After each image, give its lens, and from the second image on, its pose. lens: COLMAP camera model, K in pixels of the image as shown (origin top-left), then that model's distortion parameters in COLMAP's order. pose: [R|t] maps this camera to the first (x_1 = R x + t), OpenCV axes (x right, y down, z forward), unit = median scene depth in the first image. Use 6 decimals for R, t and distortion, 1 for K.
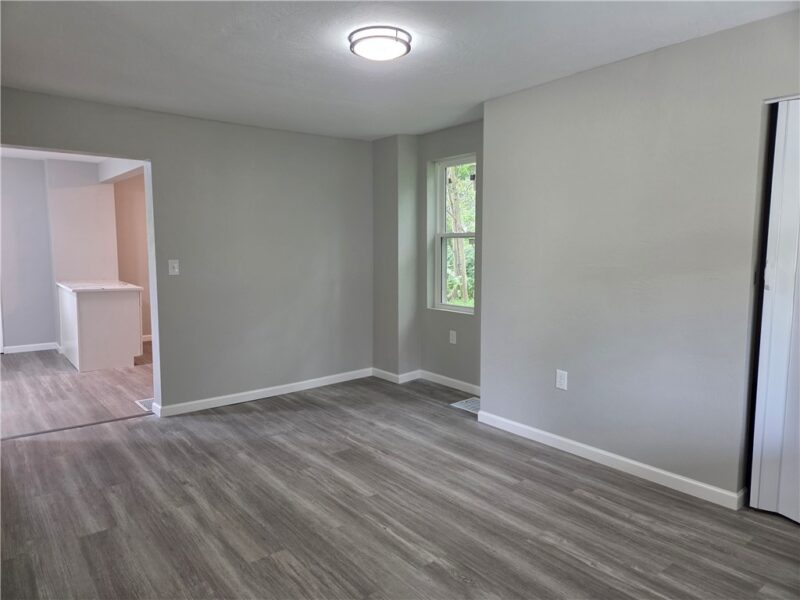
lens RADIAL K [[538.6, 0, 392.0], [0, 538.6, 299.1], [0, 0, 1]] dist [0.052578, -0.053955]
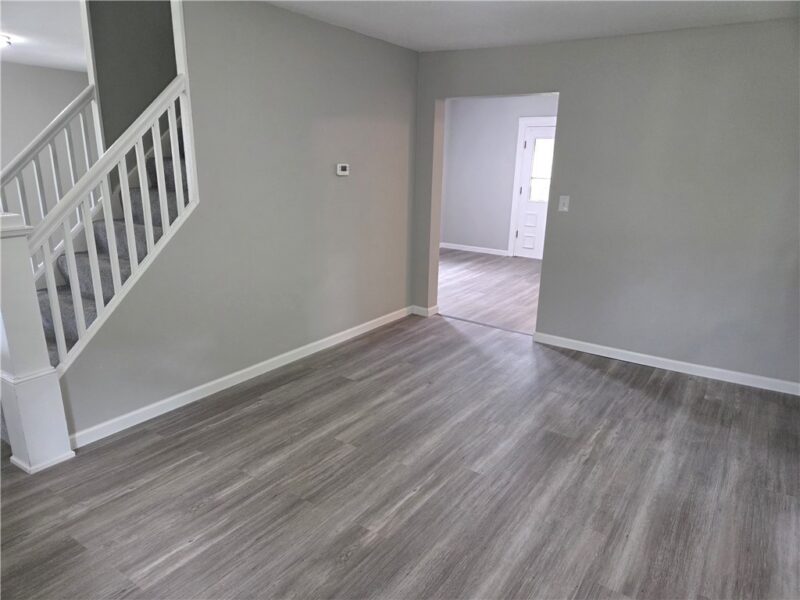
lens RADIAL K [[538.6, 0, 402.6], [0, 538.6, 304.5], [0, 0, 1]] dist [0.052578, -0.053955]
pose [[0.295330, 0.260108, -0.919306, 0.593107], [-0.119755, 0.964715, 0.234485, -0.095943], [0.947860, 0.040841, 0.316058, 0.492399]]
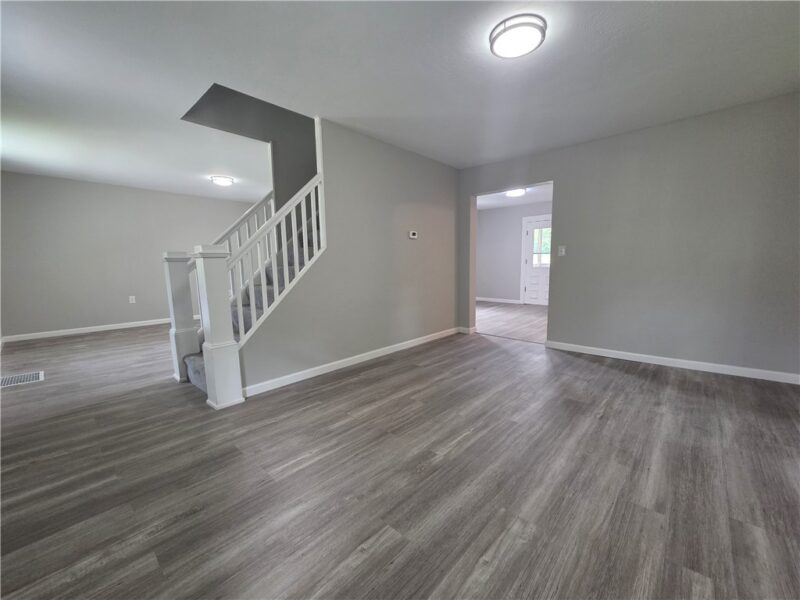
lens RADIAL K [[329.1, 0, 395.6], [0, 329.1, 300.0], [0, 0, 1]] dist [-0.011030, 0.002011]
pose [[0.147505, 0.109202, -0.983014, 0.534396], [-0.085575, 0.991568, 0.097311, 0.032428], [0.985352, 0.069768, 0.155606, 0.506520]]
